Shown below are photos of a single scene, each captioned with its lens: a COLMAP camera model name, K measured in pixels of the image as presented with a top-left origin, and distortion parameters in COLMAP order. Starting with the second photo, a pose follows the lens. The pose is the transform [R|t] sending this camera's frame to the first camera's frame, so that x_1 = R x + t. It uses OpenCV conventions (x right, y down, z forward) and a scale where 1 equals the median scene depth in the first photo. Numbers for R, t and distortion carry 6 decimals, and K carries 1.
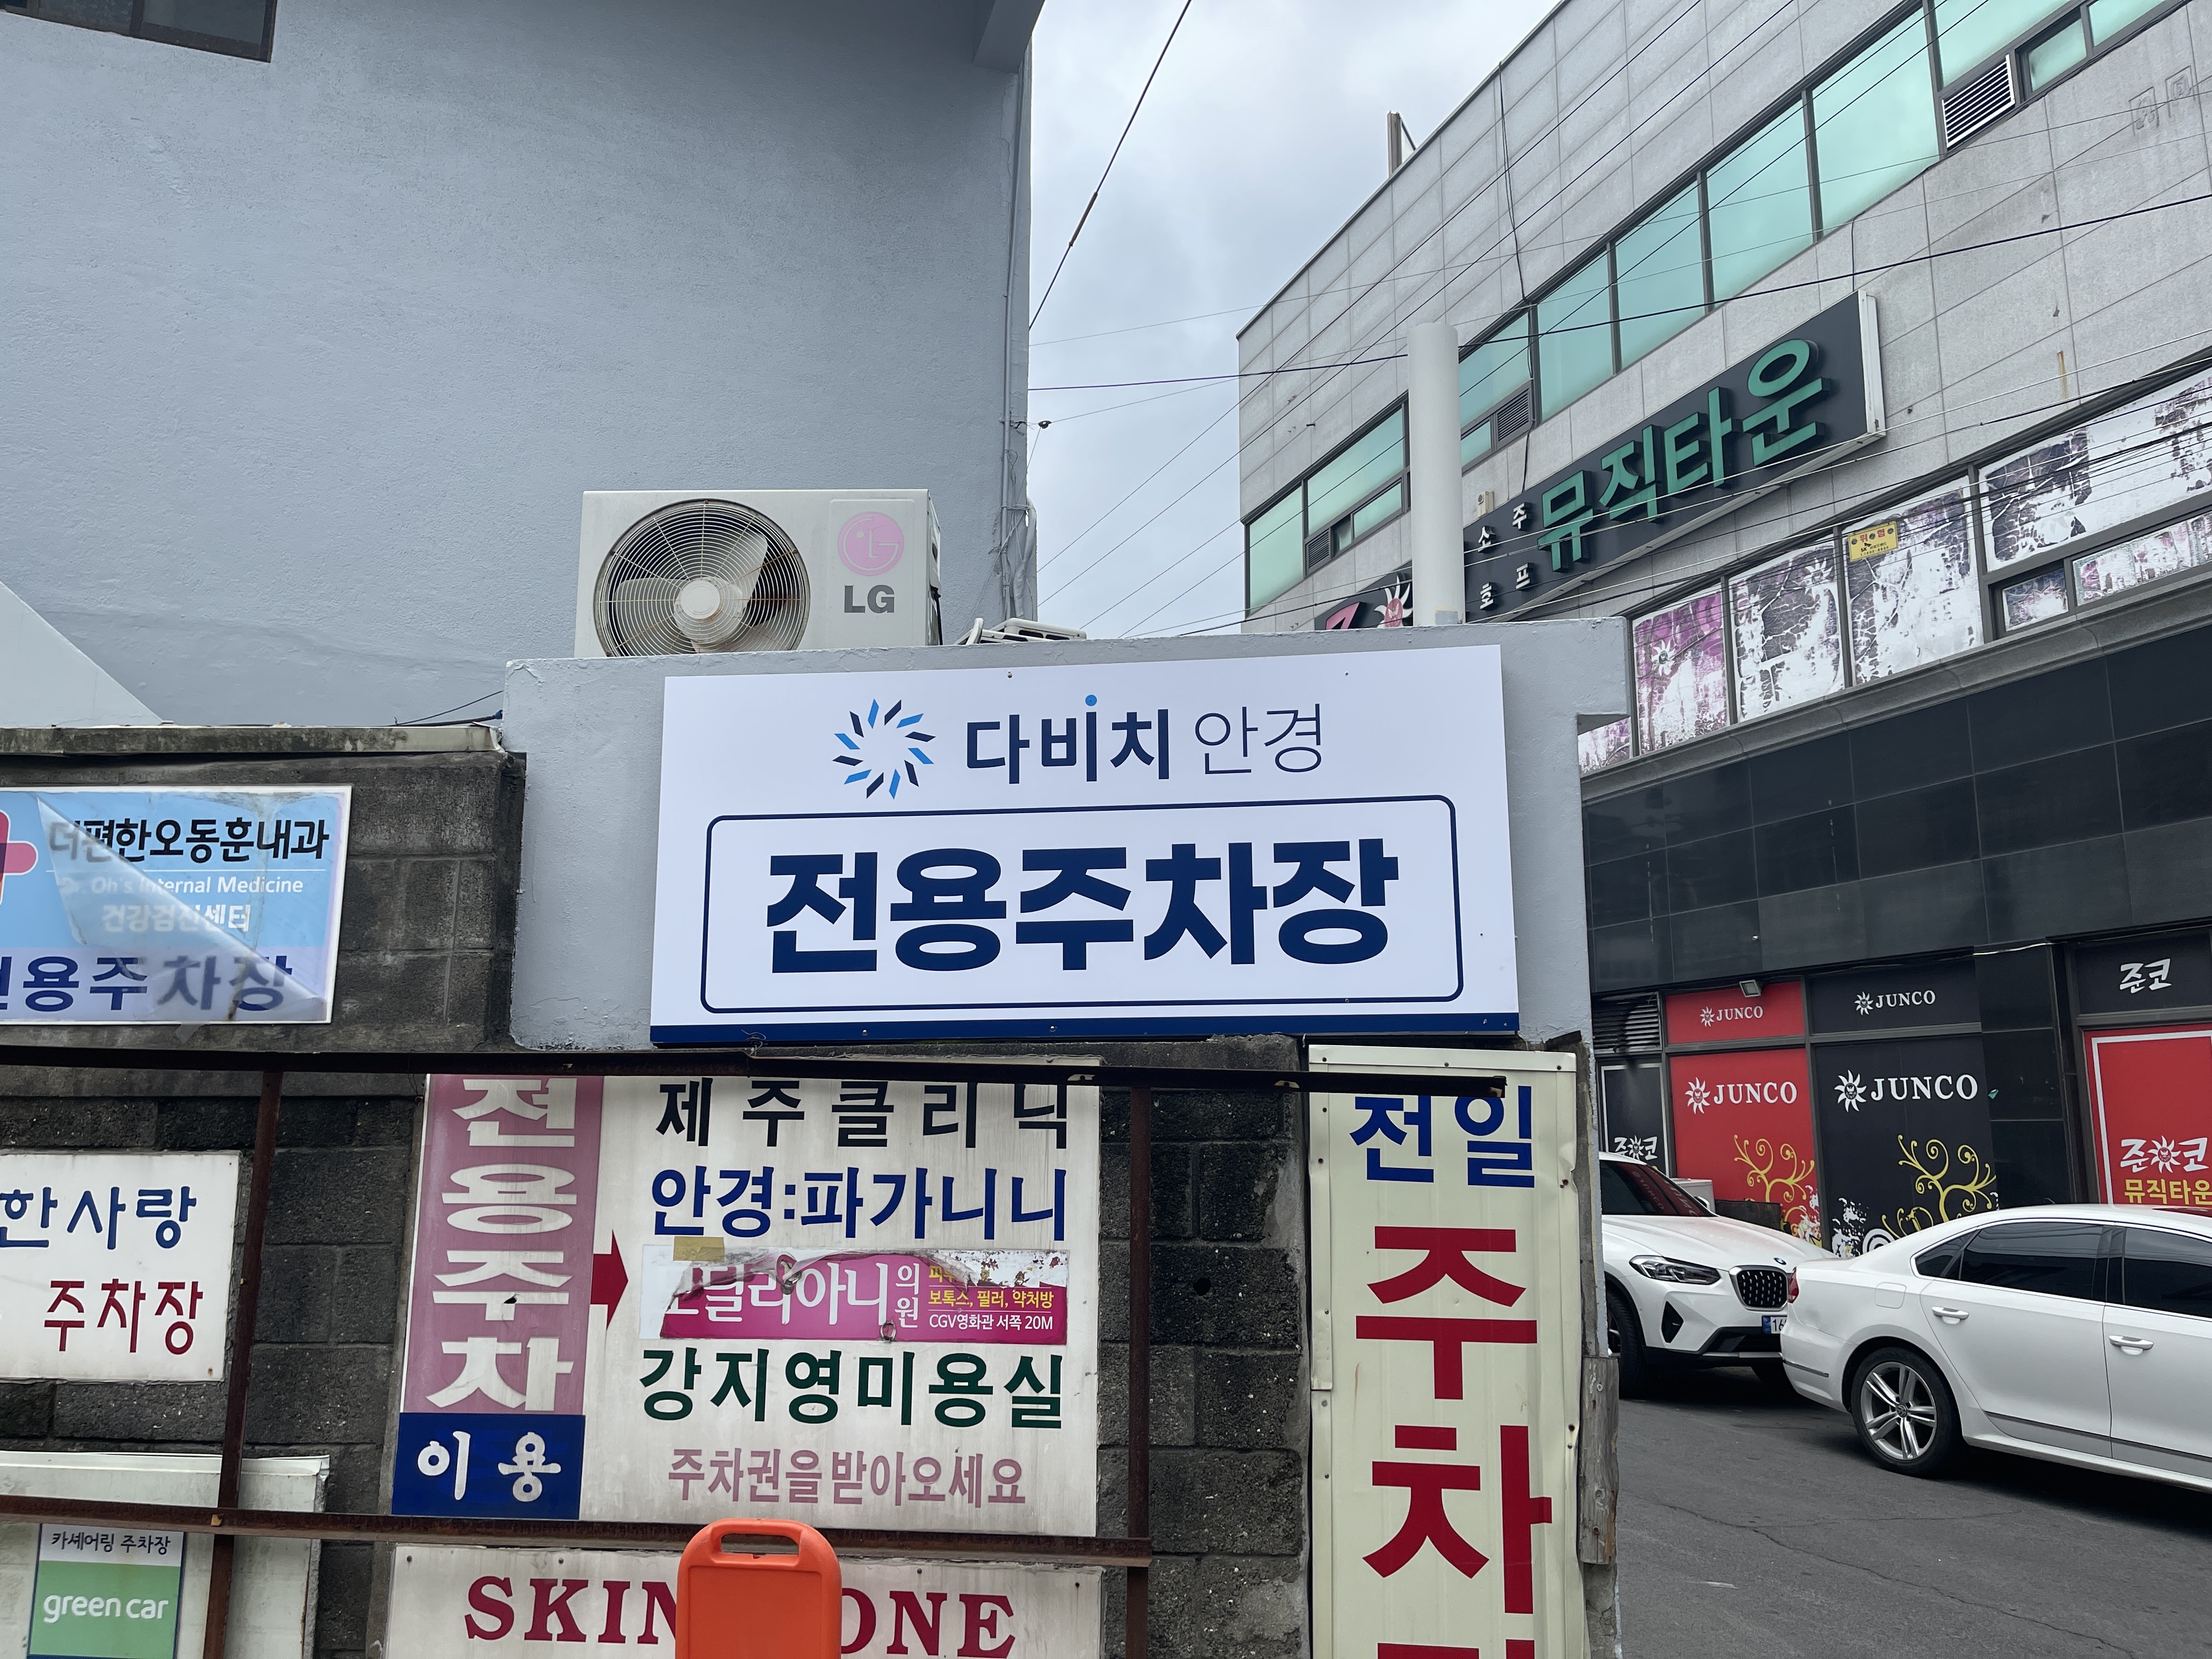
lens RADIAL K [[1709.0, 0, 1106.0], [0, 1709.0, 829.5], [0, 0, 1]] dist [0.070188, -0.088333]
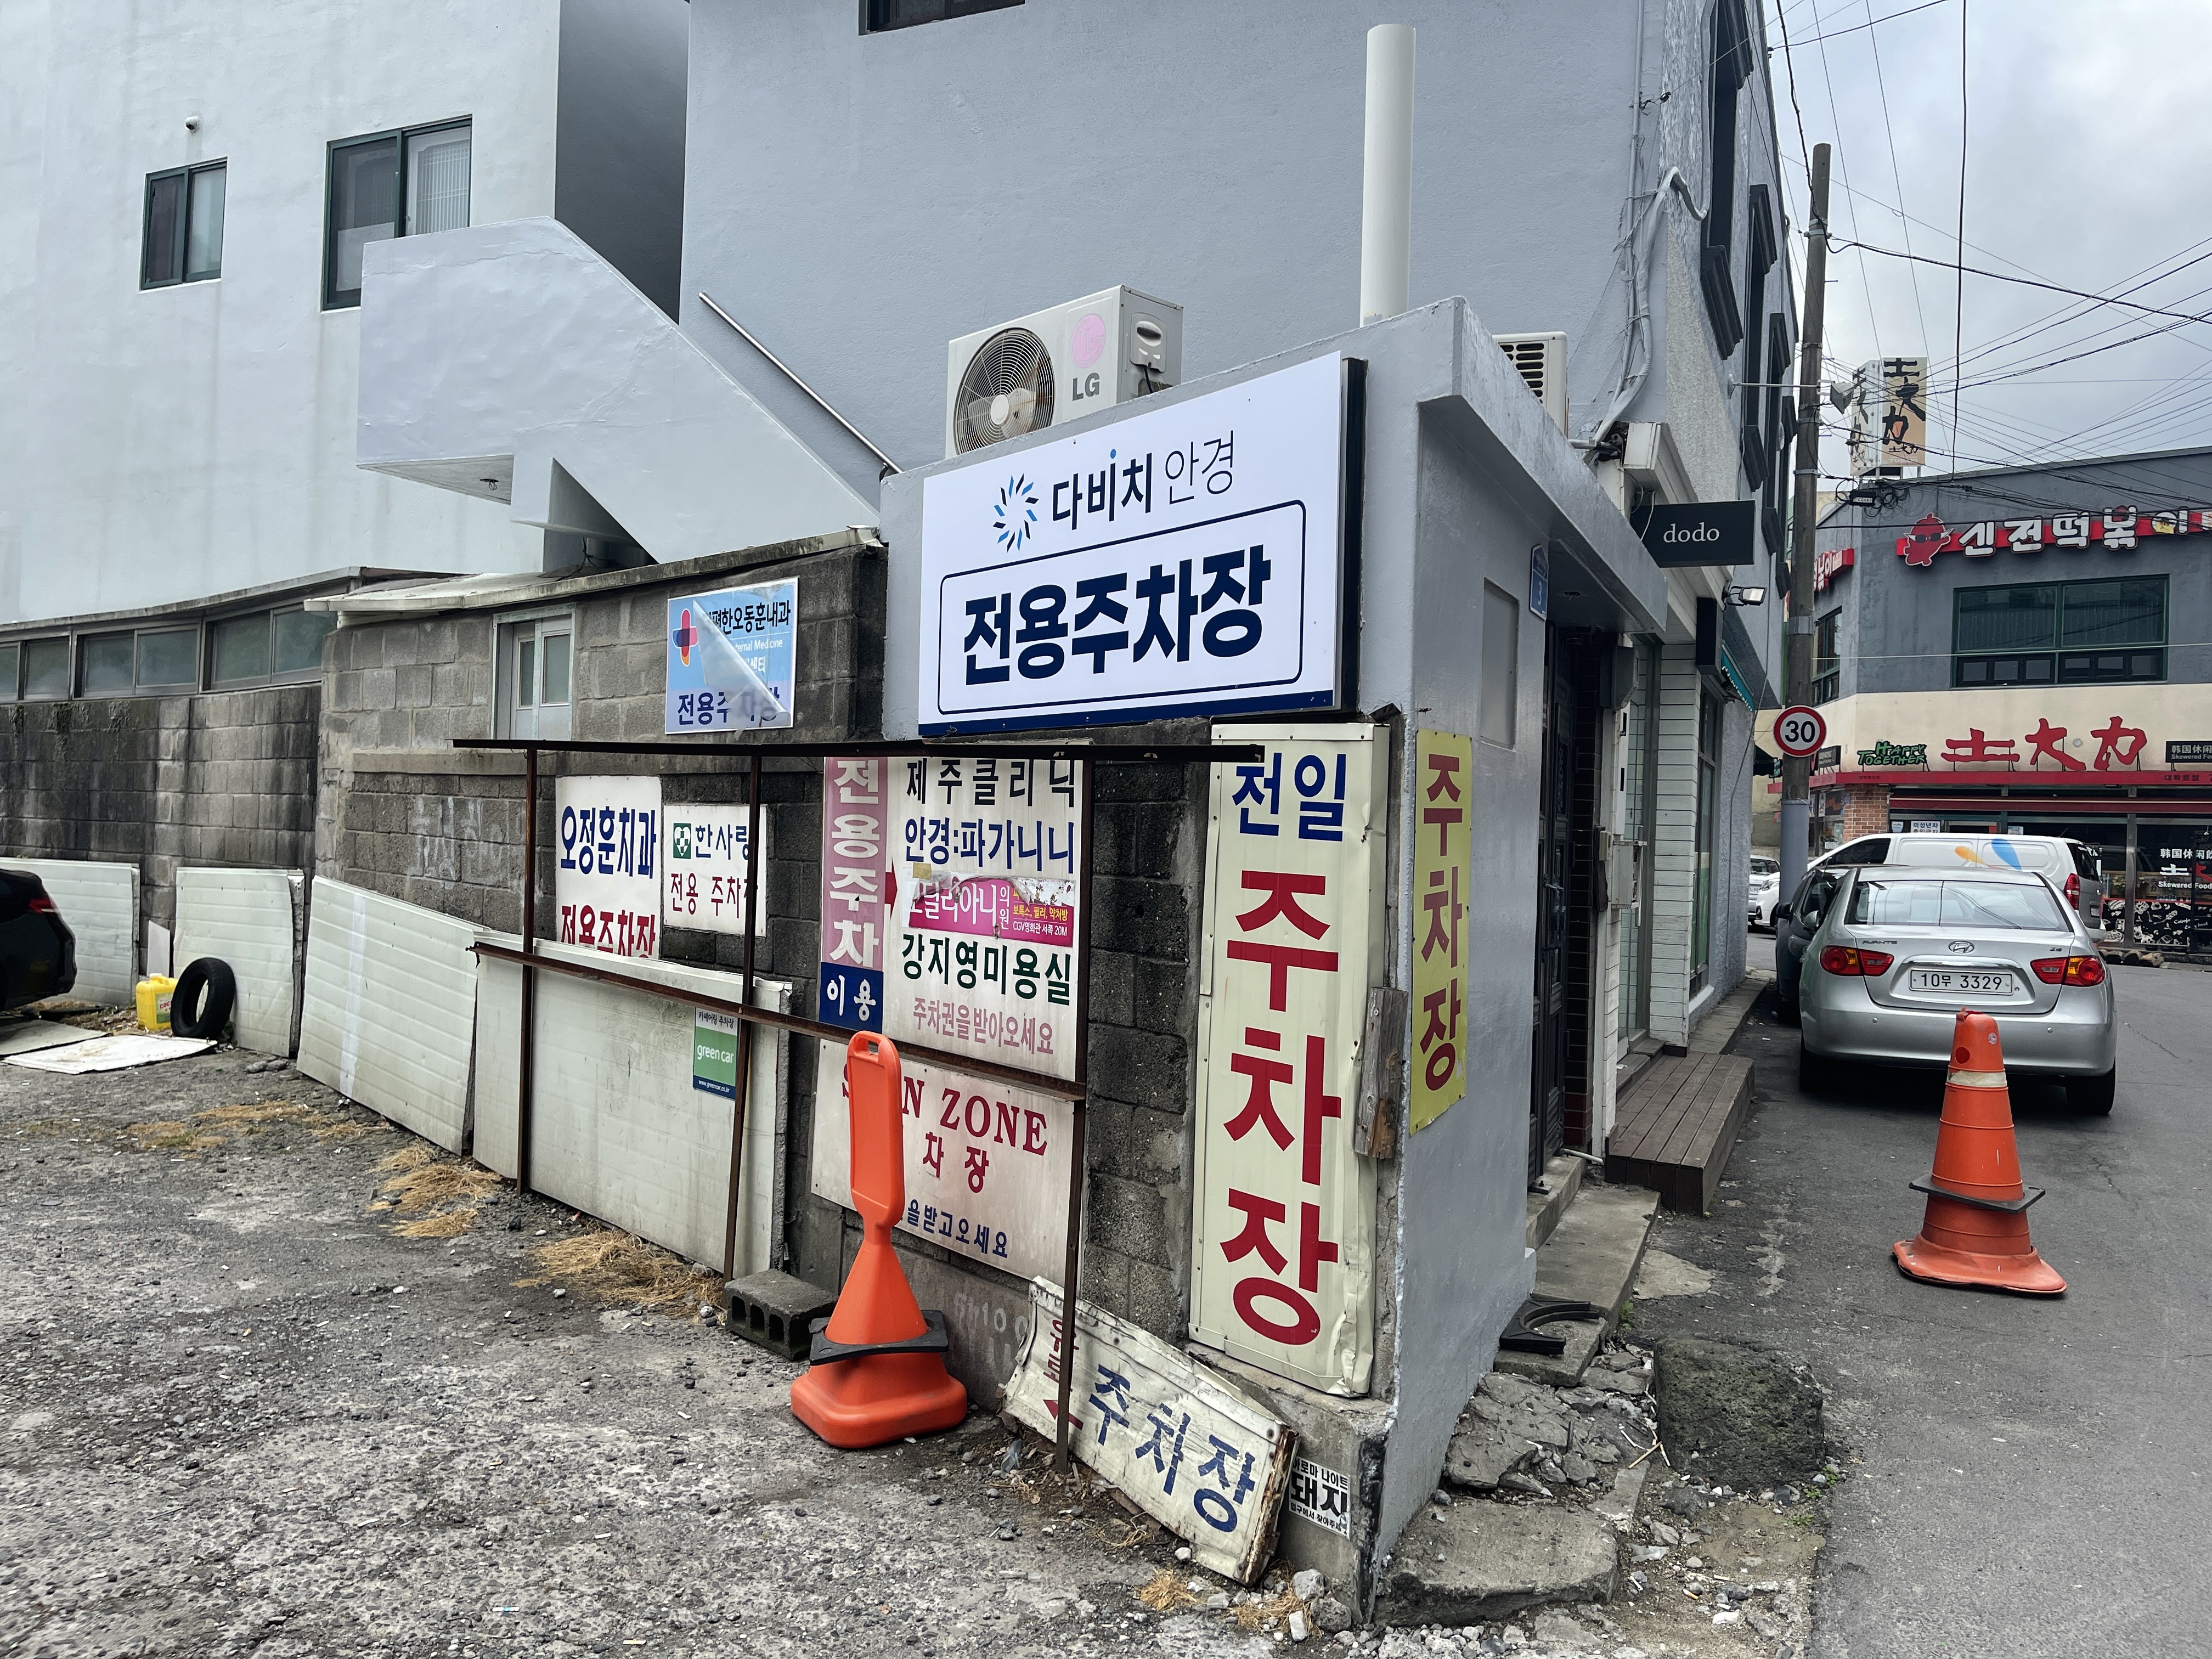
lens RADIAL K [[1621.7, 0, 1106.0], [0, 1621.7, 829.5], [0, 0, 1]] dist [0.198816, -0.389328]
pose [[0.706951, 0.017054, -0.707057, 0.879665], [0.098255, 0.987647, 0.122062, 0.051050], [0.700404, -0.155764, 0.696543, 0.131792]]
